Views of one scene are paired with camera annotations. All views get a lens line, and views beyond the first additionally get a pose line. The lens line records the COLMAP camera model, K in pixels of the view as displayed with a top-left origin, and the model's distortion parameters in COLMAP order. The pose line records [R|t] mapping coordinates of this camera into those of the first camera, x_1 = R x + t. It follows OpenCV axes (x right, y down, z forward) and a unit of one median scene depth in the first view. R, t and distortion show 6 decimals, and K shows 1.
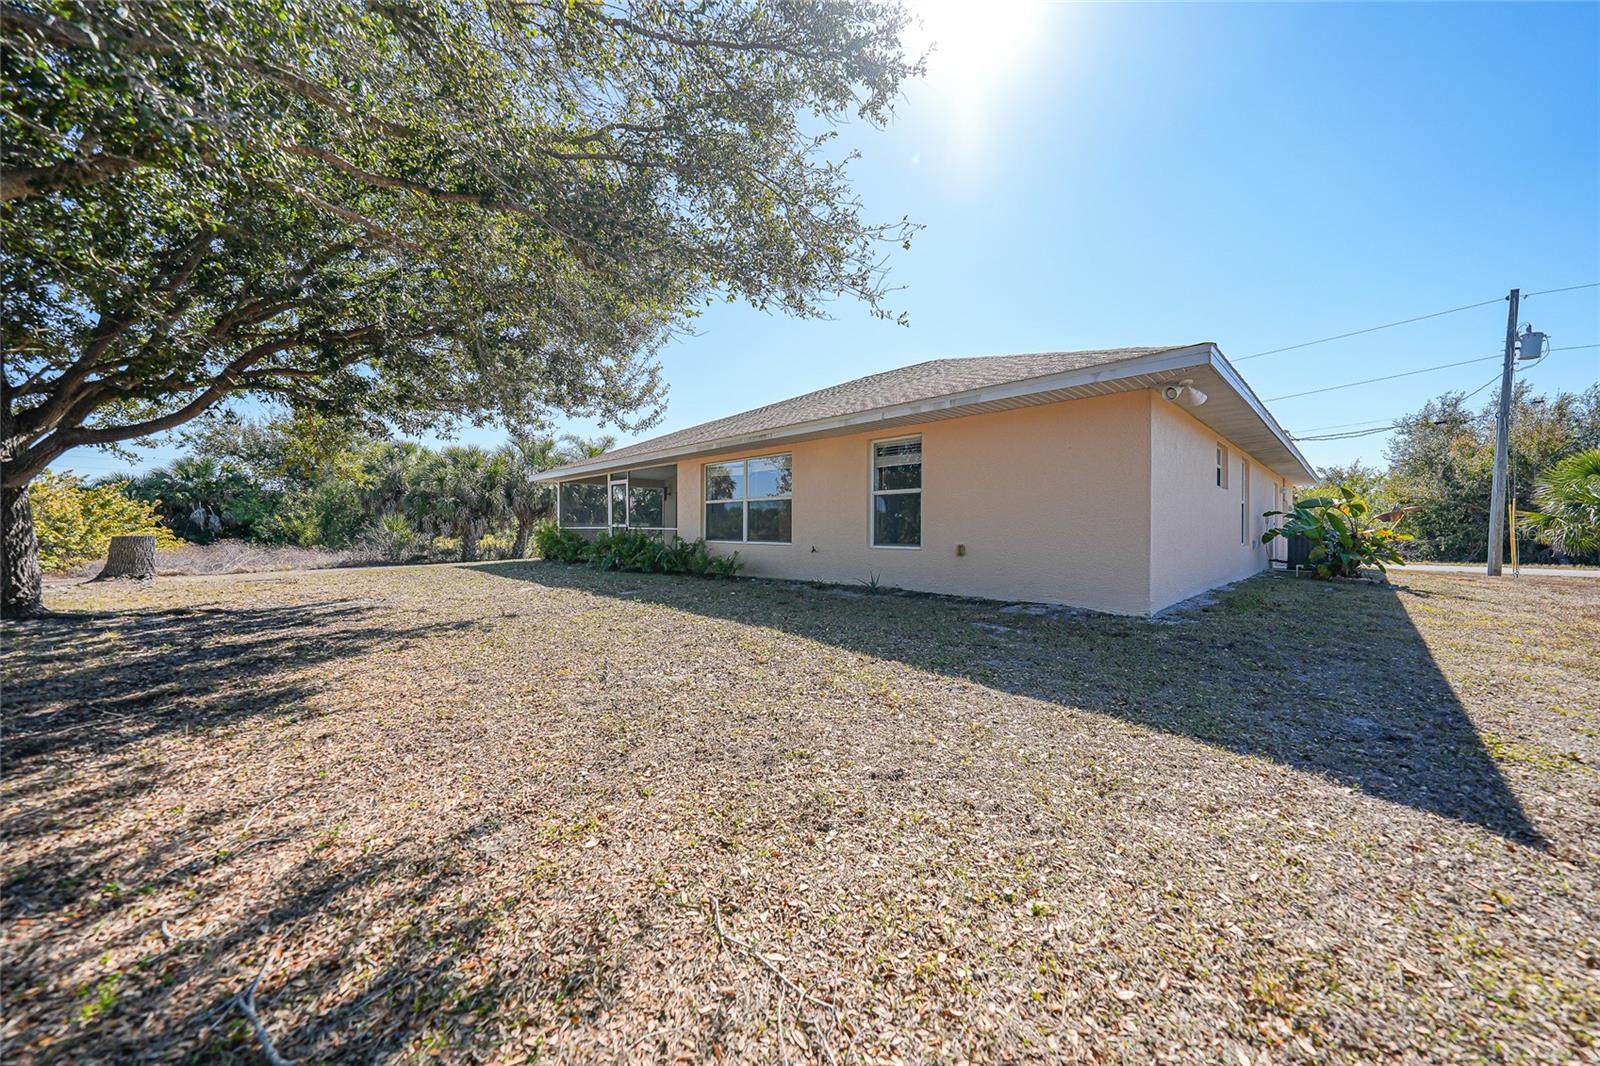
lens RADIAL K [[571.7, 0, 796.3], [0, 571.7, 524.5], [0, 0, 1]] dist [-0.022561, 0.005257]
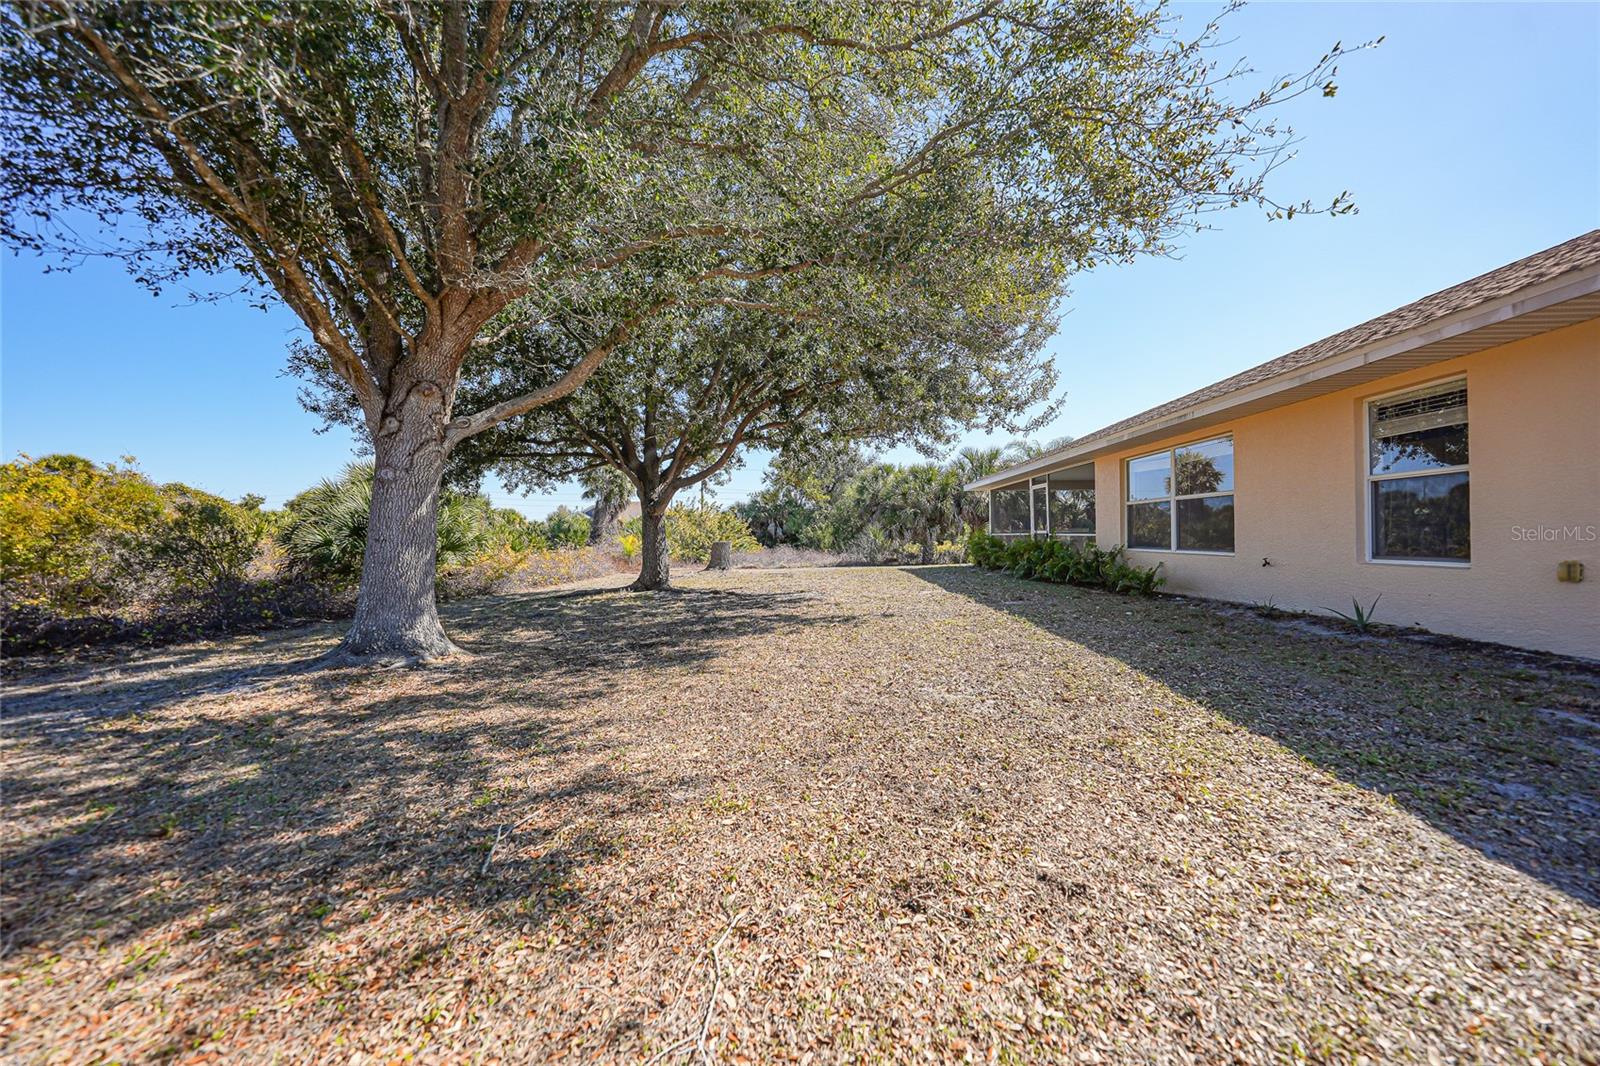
lens RADIAL K [[564.6, 0, 798.6], [0, 564.6, 525.1], [0, 0, 1]] dist [-0.023301, 0.005147]
pose [[0.680261, -0.020520, -0.732683, 0.162777], [0.014534, 0.999789, -0.014507, -0.002161], [0.732826, -0.000781, 0.680415, 0.100247]]
